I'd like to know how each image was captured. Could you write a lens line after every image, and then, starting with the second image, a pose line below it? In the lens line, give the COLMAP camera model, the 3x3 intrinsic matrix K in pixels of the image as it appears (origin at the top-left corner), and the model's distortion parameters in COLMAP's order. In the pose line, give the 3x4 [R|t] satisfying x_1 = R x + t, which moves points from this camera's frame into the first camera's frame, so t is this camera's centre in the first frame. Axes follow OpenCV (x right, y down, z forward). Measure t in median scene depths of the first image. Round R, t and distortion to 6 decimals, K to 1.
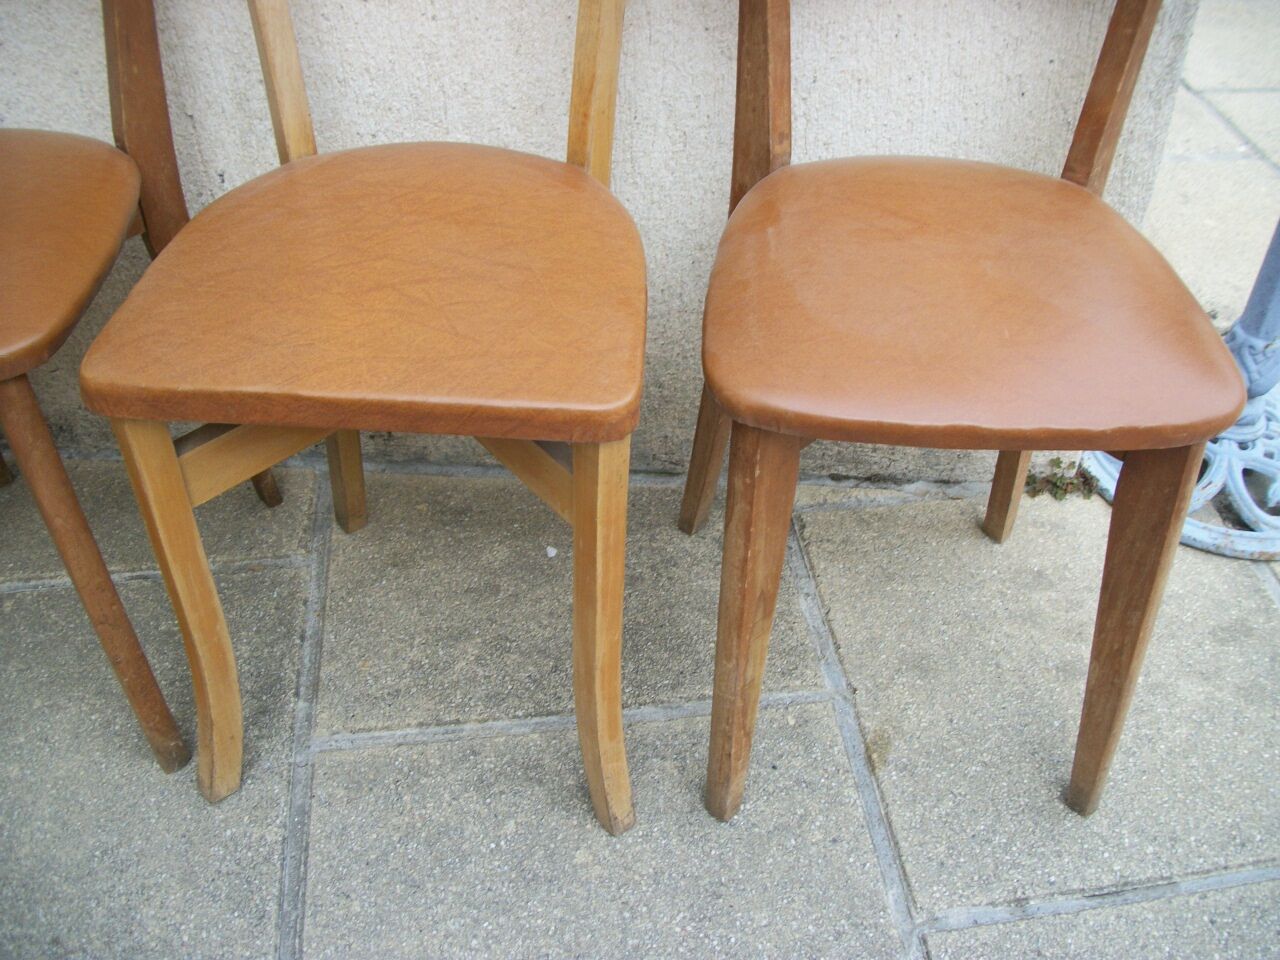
lens RADIAL K [[1219.3, 0, 666.4], [0, 1219.3, 479.1], [0, 0, 1]] dist [-0.146844, 0.079632]
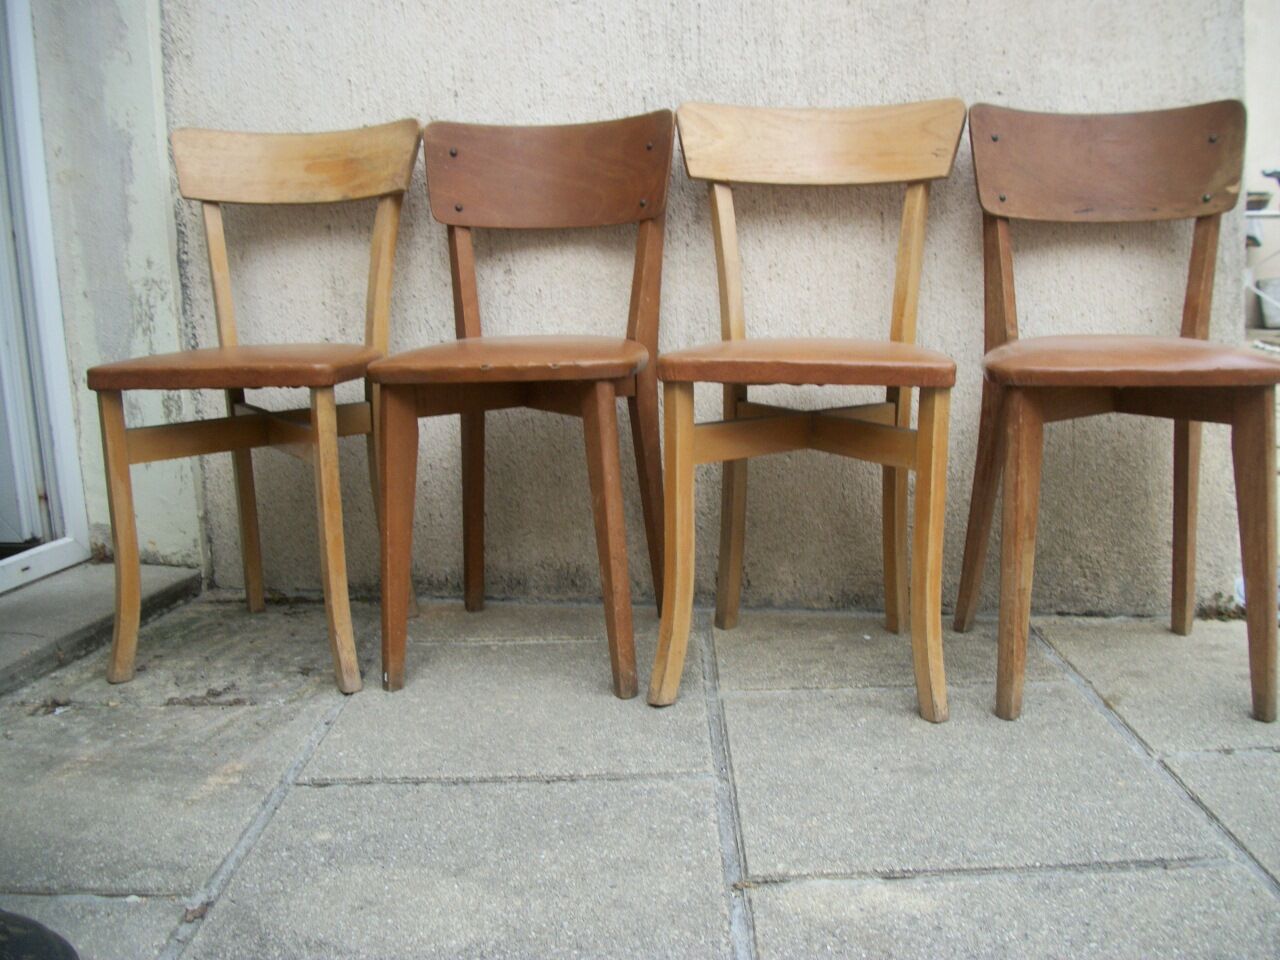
lens RADIAL K [[1219.3, 0, 666.4], [0, 1219.3, 479.1], [0, 0, 1]] dist [-0.146844, 0.079632]
pose [[0.990184, -0.015137, -0.138946, -0.136859], [-0.058931, 0.856216, -0.513245, 0.698408], [0.126737, 0.516396, 0.846920, -0.368223]]
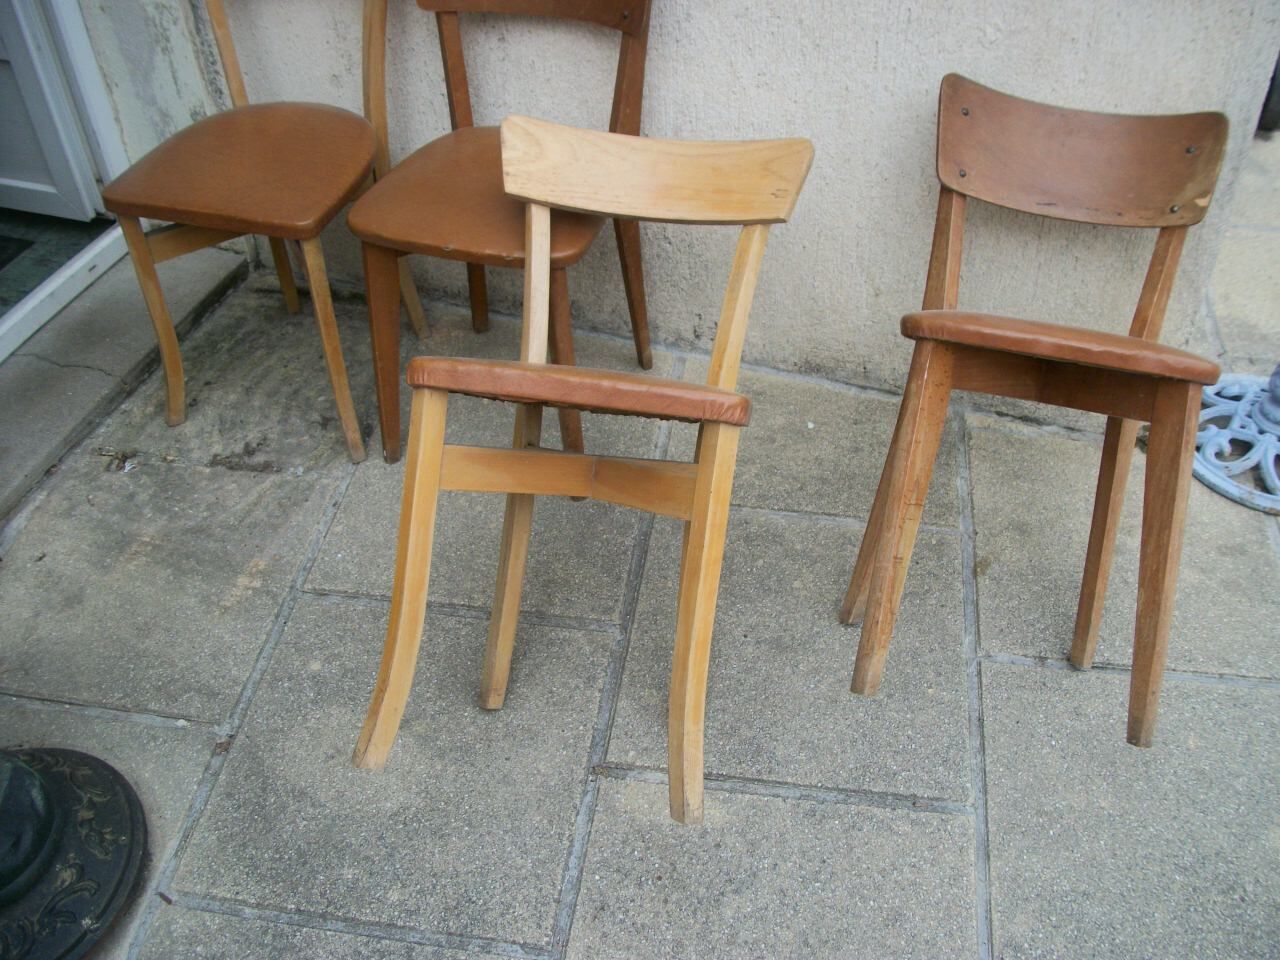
lens RADIAL K [[1219.3, 0, 666.4], [0, 1219.3, 479.1], [0, 0, 1]] dist [-0.146844, 0.079632]
pose [[0.961807, 0.177045, -0.208762, 0.077016], [-0.171860, 0.984188, 0.042868, 0.100469], [0.213051, -0.005353, 0.977027, -0.668832]]
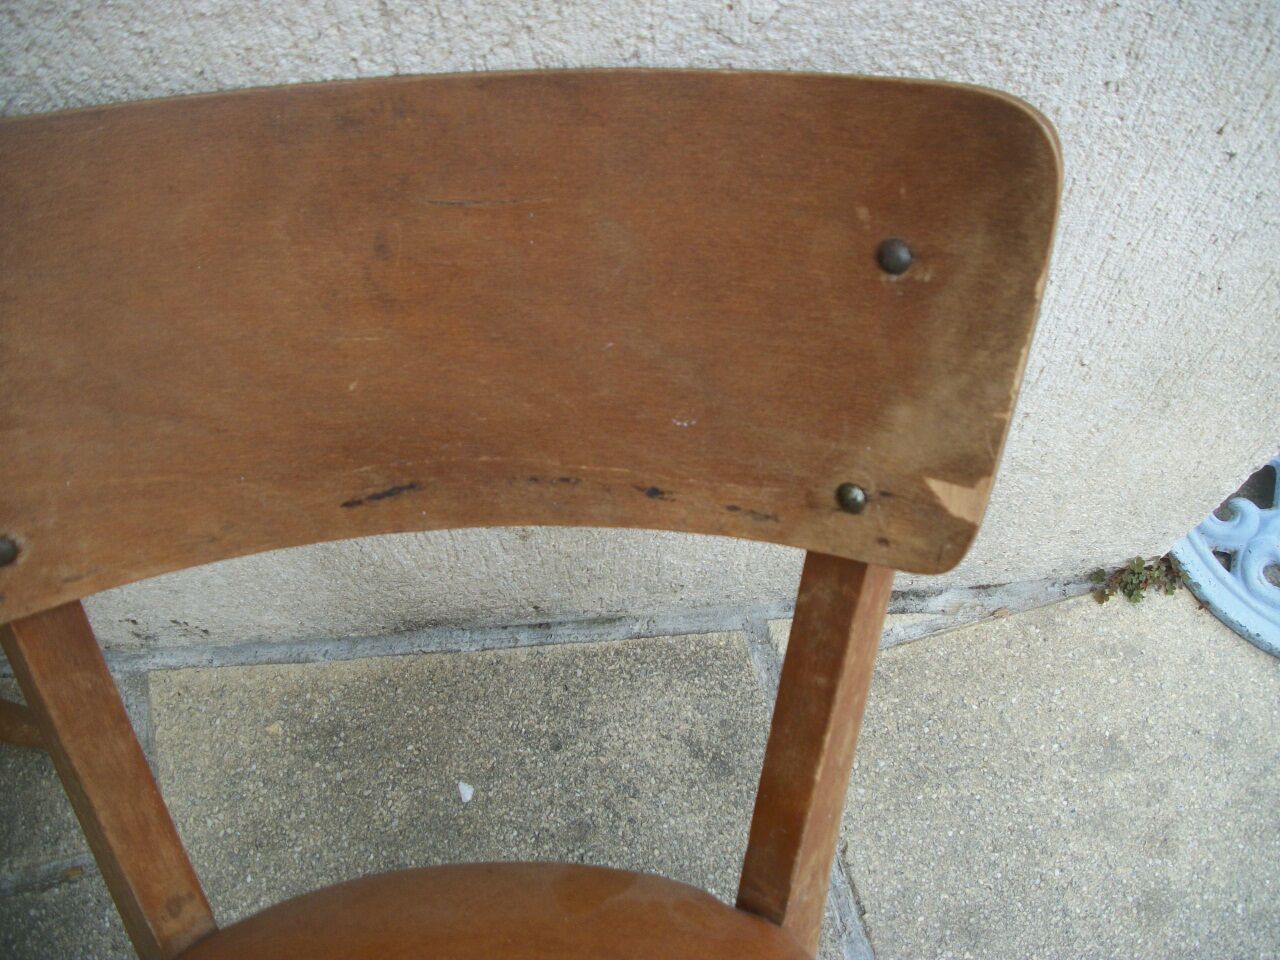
lens RADIAL K [[1219.3, 0, 666.4], [0, 1219.3, 479.1], [0, 0, 1]] dist [-0.146844, 0.079632]
pose [[0.992188, -0.111423, 0.056099, 0.006335], [0.077319, 0.902171, 0.424393, -0.439159], [-0.097898, -0.416740, 0.903739, 0.441239]]
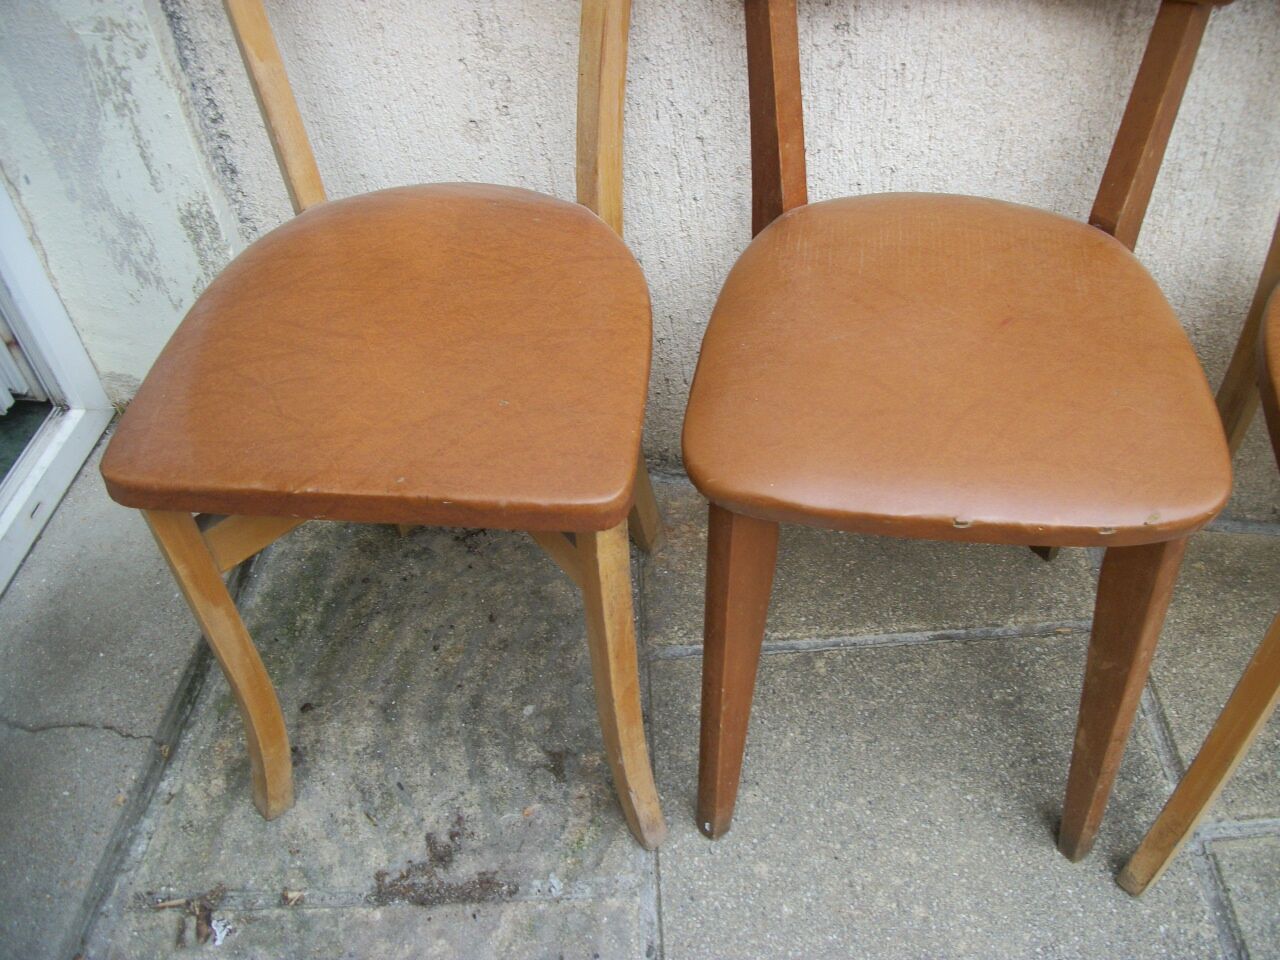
lens RADIAL K [[1219.3, 0, 666.4], [0, 1219.3, 479.1], [0, 0, 1]] dist [-0.146844, 0.079632]
pose [[0.994088, 0.040123, -0.100891, -0.599252], [-0.030765, 0.995223, 0.092656, -0.136997], [0.104127, -0.089004, 0.990574, 0.004101]]
